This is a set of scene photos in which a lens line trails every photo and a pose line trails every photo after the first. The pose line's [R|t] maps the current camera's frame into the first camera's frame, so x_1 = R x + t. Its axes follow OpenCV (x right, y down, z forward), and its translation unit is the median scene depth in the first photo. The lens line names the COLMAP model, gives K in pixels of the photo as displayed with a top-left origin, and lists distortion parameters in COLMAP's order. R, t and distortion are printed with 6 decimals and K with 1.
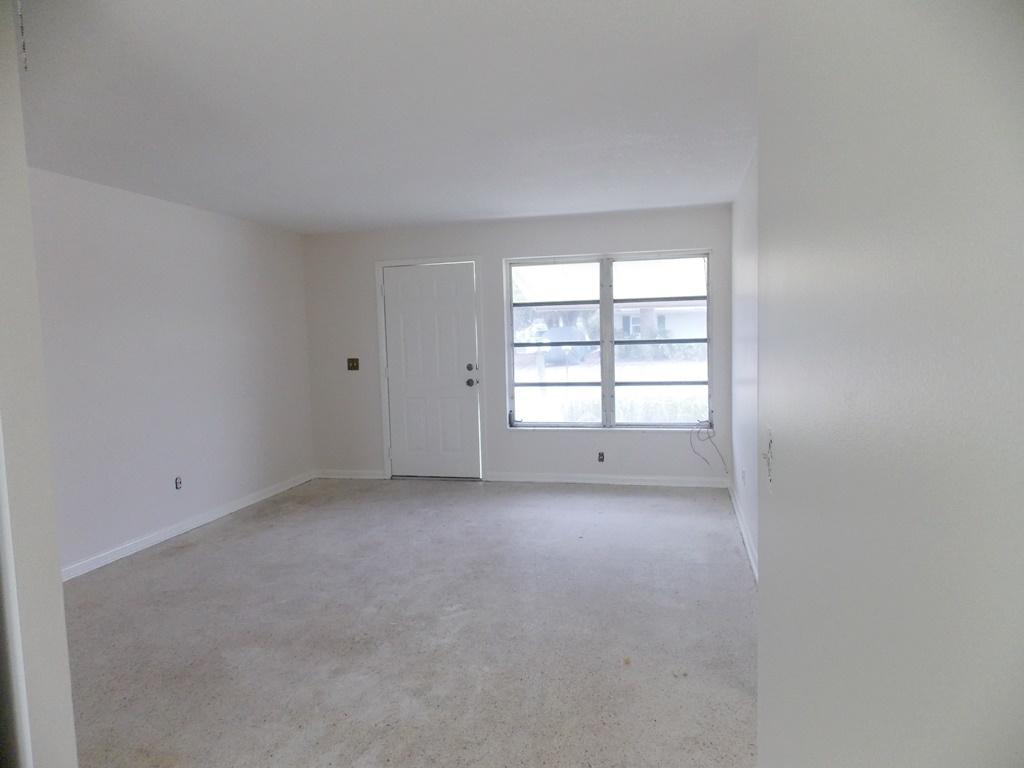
lens RADIAL K [[670.5, 0, 512.0], [0, 670.5, 384.0], [0, 0, 1]] dist [0.004980, 0.003649]
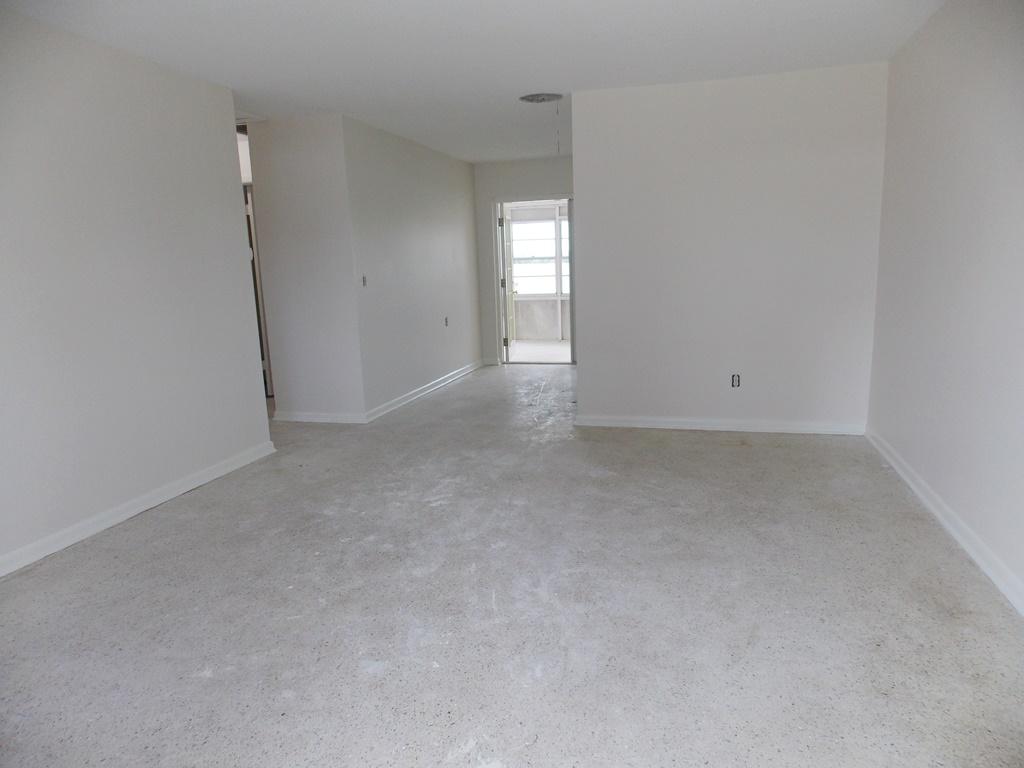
lens RADIAL K [[670.5, 0, 512.0], [0, 670.5, 384.0], [0, 0, 1]] dist [0.004980, 0.003649]
pose [[-0.997493, 0.057323, 0.041496, -0.257342], [0.066264, 0.962405, 0.263410, -0.112821], [-0.024837, 0.265499, -0.963791, 1.976273]]
